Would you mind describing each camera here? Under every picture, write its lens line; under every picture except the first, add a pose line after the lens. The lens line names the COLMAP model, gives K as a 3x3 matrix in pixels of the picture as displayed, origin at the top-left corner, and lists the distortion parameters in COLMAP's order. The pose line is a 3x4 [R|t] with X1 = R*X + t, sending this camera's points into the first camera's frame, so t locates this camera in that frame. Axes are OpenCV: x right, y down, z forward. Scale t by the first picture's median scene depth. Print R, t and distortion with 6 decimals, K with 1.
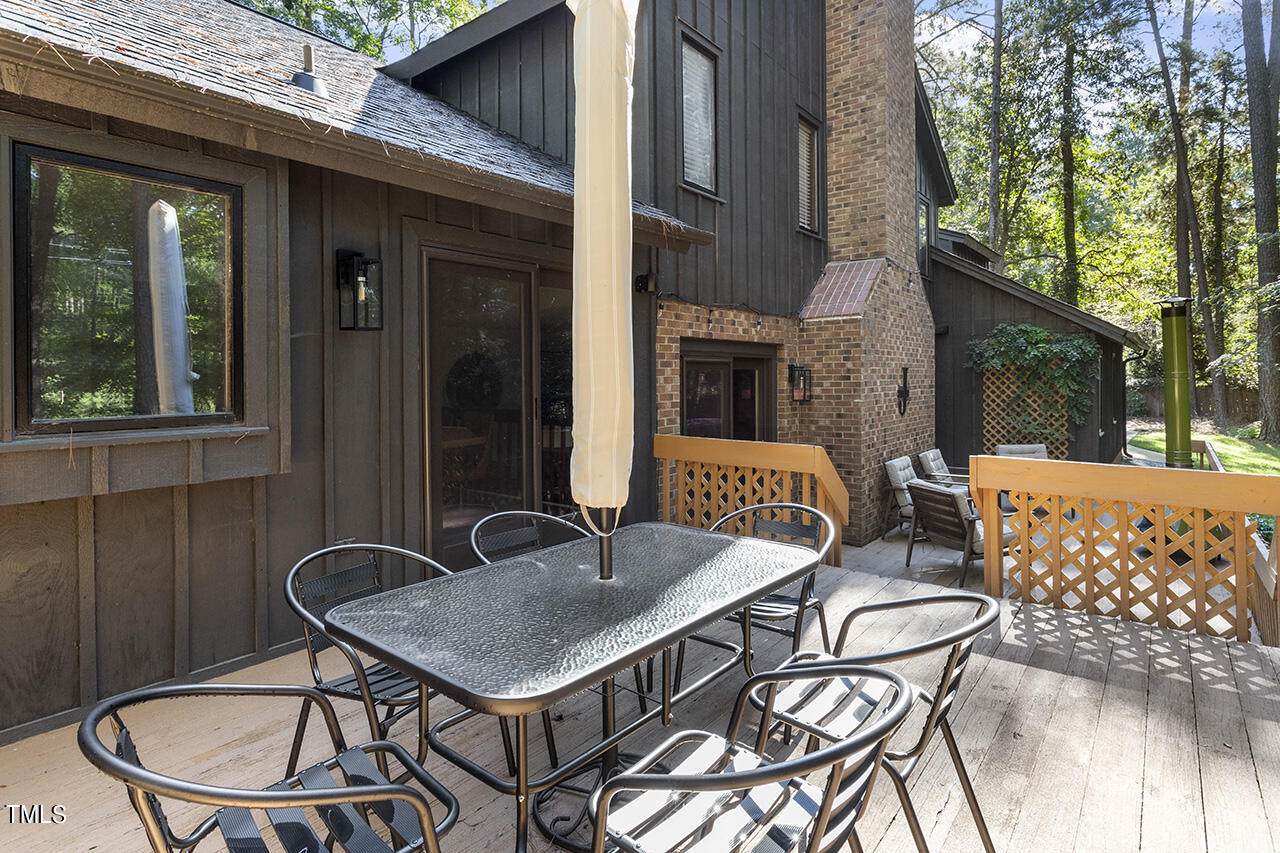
lens RADIAL K [[661.6, 0, 642.9], [0, 661.6, 380.2], [0, 0, 1]] dist [-0.003751, -0.000942]
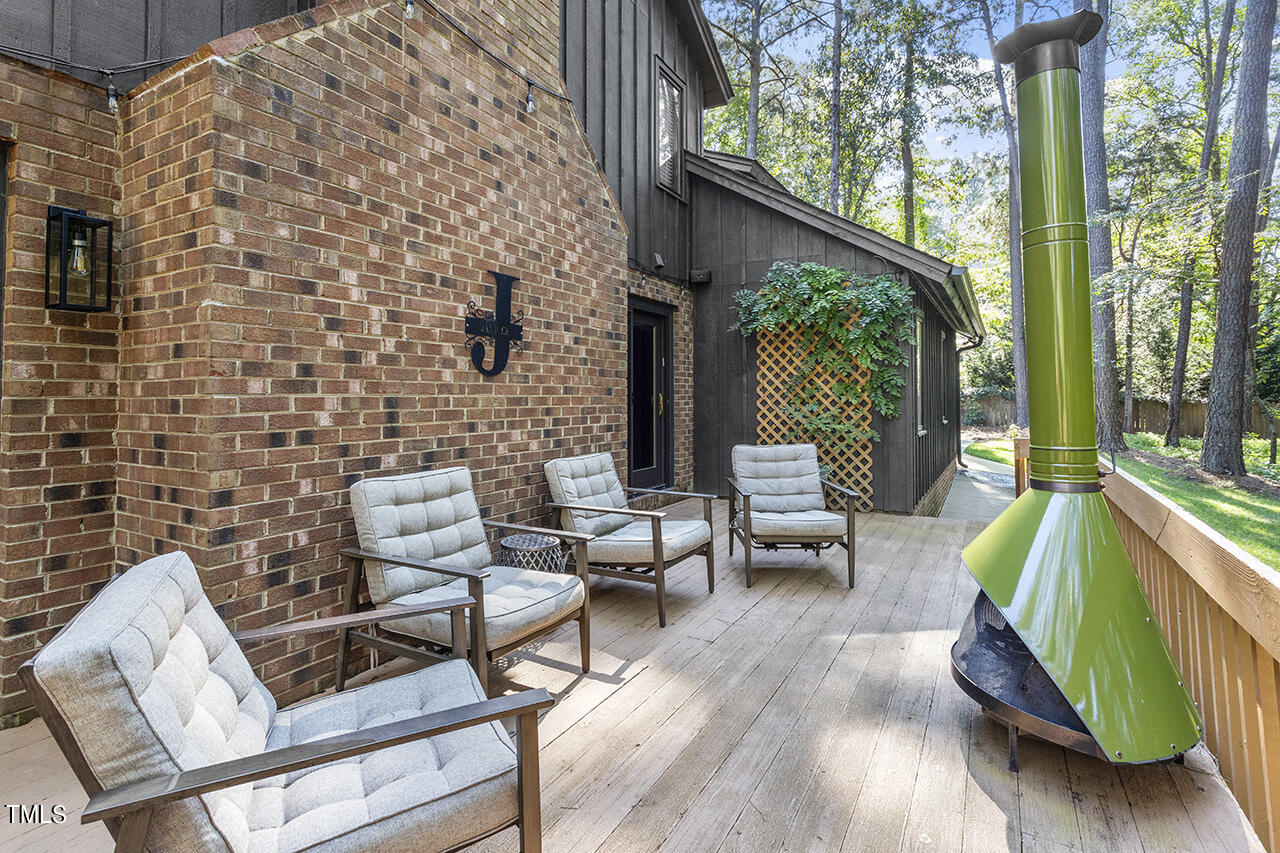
lens RADIAL K [[646.9, 0, 634.6], [0, 646.9, 376.6], [0, 0, 1]] dist [0.000988, 0.000524]
pose [[0.987542, 0.012470, 0.156863, 0.300023], [-0.007484, 0.999449, -0.032335, 0.047771], [-0.157180, 0.030759, 0.987091, 0.391606]]
